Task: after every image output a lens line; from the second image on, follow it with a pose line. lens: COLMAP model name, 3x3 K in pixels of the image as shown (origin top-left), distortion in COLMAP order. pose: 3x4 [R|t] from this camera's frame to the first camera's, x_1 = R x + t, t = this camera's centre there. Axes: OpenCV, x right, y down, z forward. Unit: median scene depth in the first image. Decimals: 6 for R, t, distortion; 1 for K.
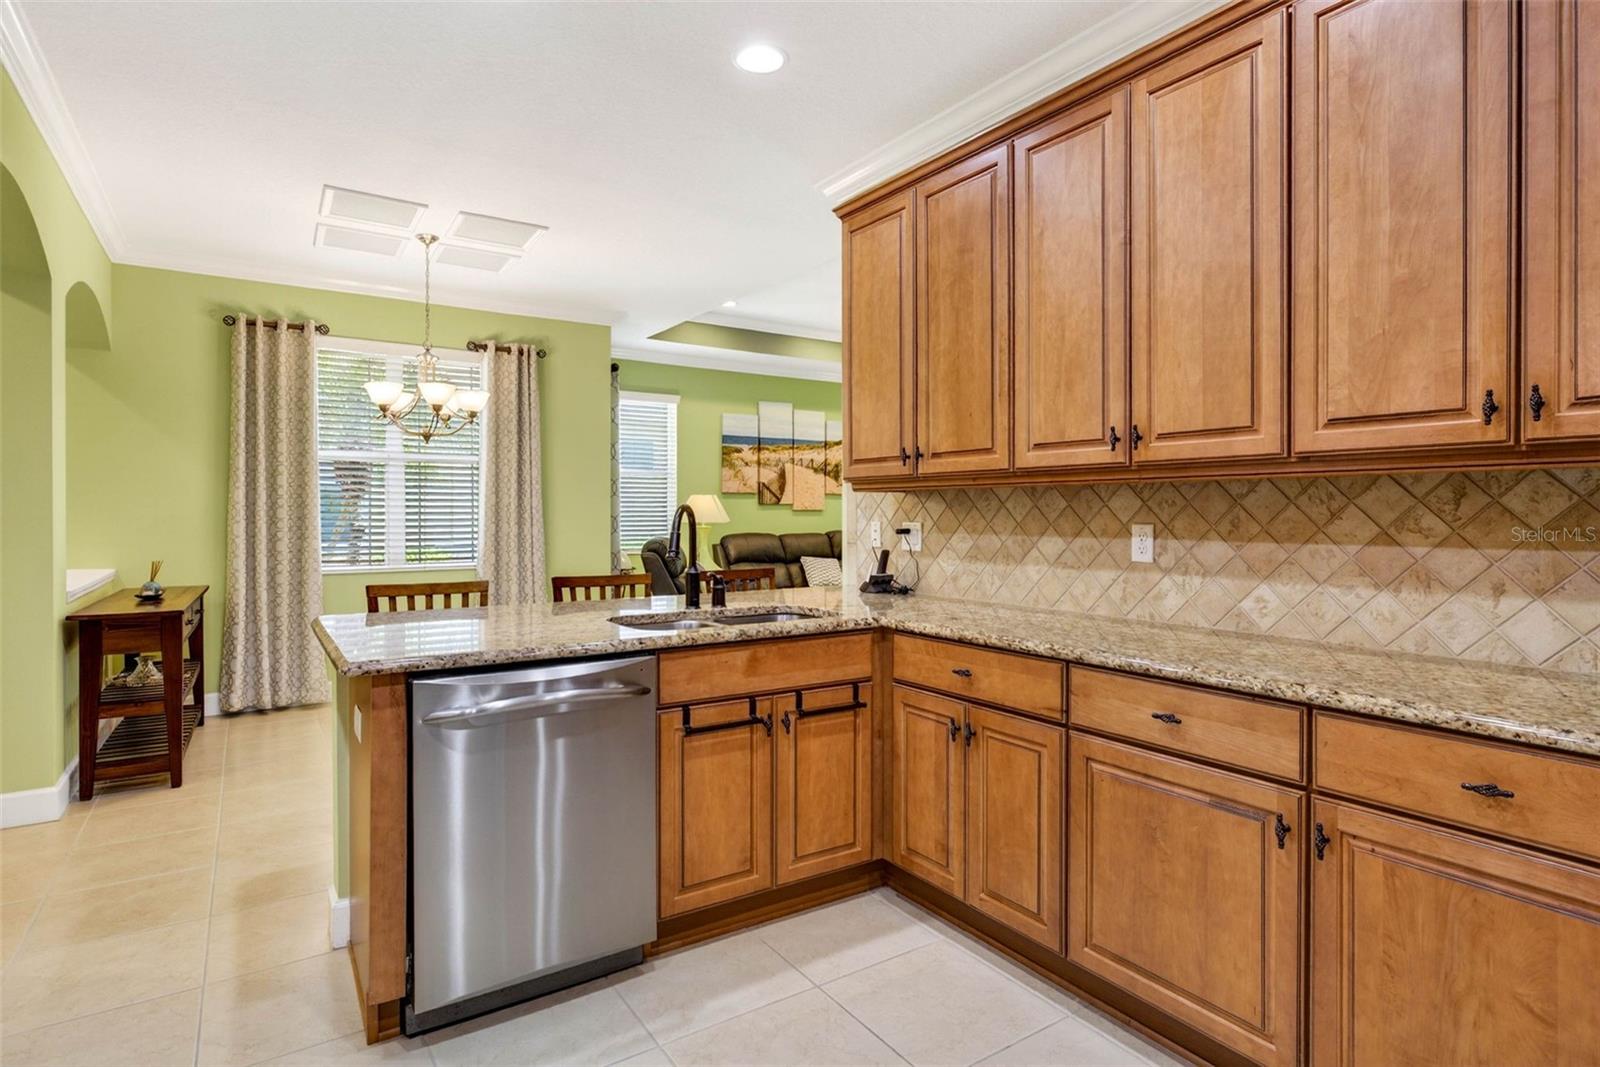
lens RADIAL K [[832.5, 0, 801.4], [0, 832.5, 515.6], [0, 0, 1]] dist [-0.003543, -0.000412]
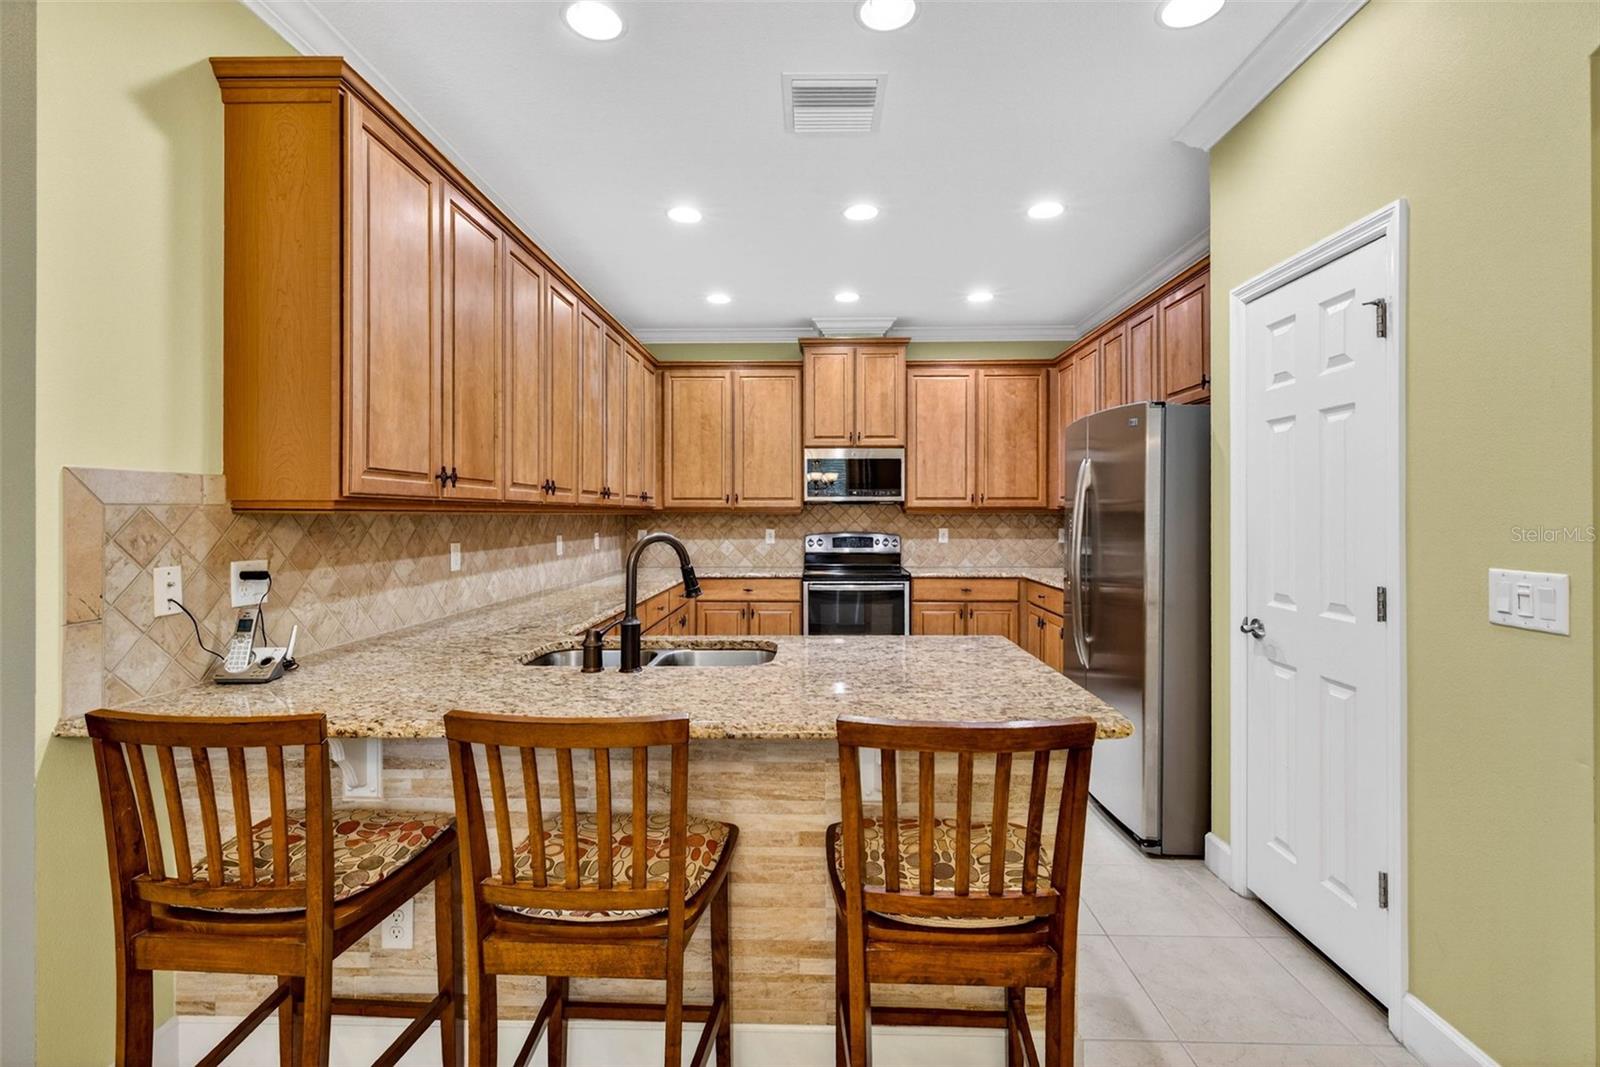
lens RADIAL K [[712.5, 0, 793.6], [0, 712.5, 514.3], [0, 0, 1]] dist [0.001934, -0.000193]
pose [[-0.815792, 0.001677, 0.578342, -0.673114], [0.003524, 0.999992, 0.002072, -0.034626], [-0.578334, 0.003729, -0.815791, 1.538995]]
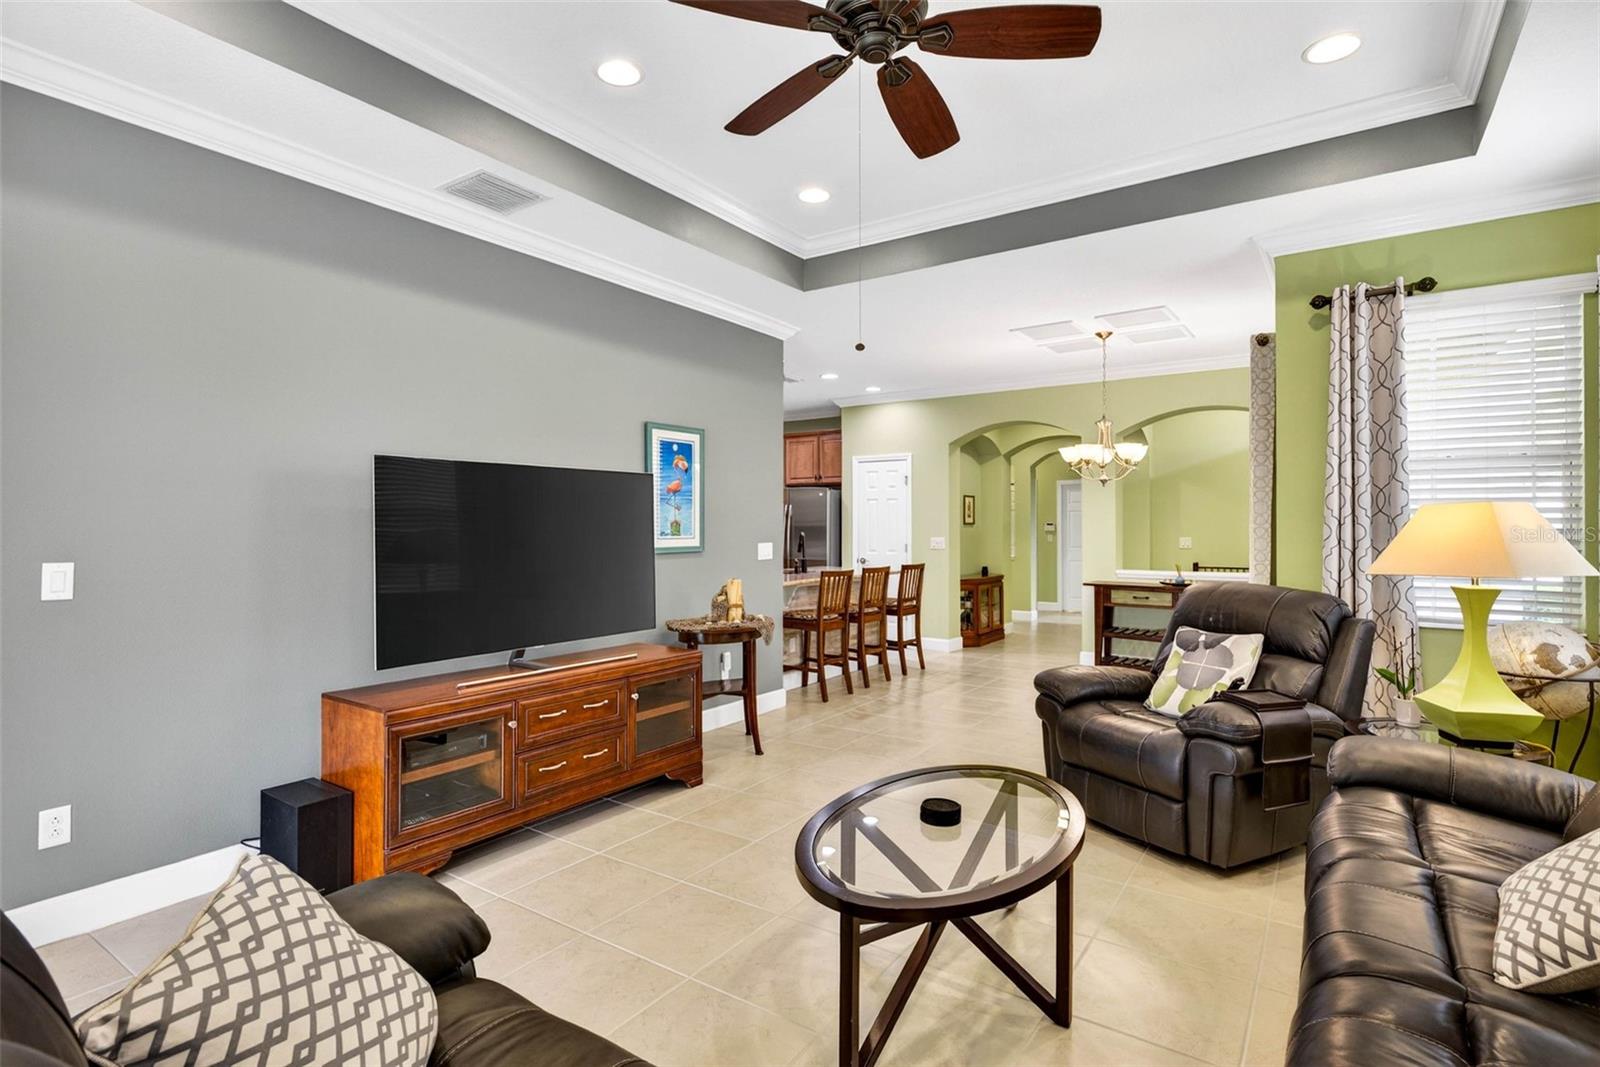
lens RADIAL K [[794.4, 0, 796.7], [0, 794.4, 522.9], [0, 0, 1]] dist [-0.000050, -0.000537]
pose [[-0.930369, -0.001767, -0.366620, 0.832957], [-0.001704, 0.999998, -0.000494, -0.043361], [0.366620, 0.000165, -0.930371, 3.452899]]
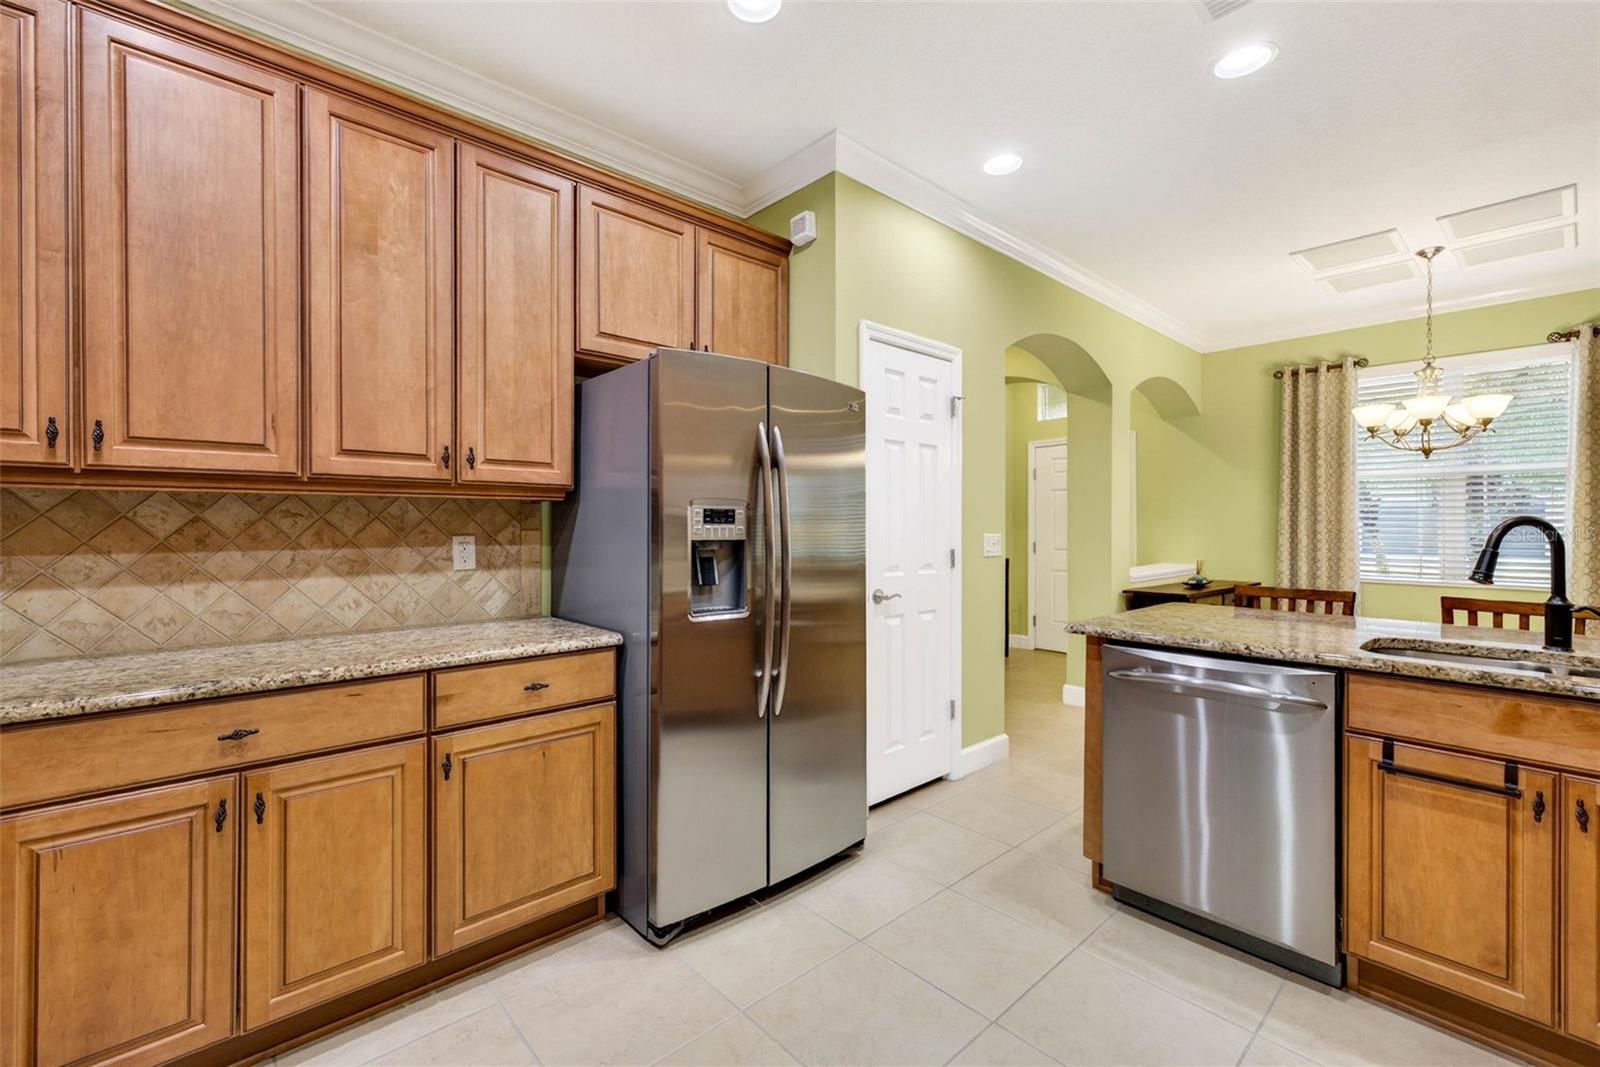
lens RADIAL K [[681.4, 0, 782.3], [0, 681.4, 525.5], [0, 0, 1]] dist [-0.000107, -0.000374]
pose [[0.134875, 0.000174, -0.990863, 0.425268], [-0.005385, 0.999985, -0.000558, -0.001101], [0.990848, 0.005411, 0.134874, 0.200887]]
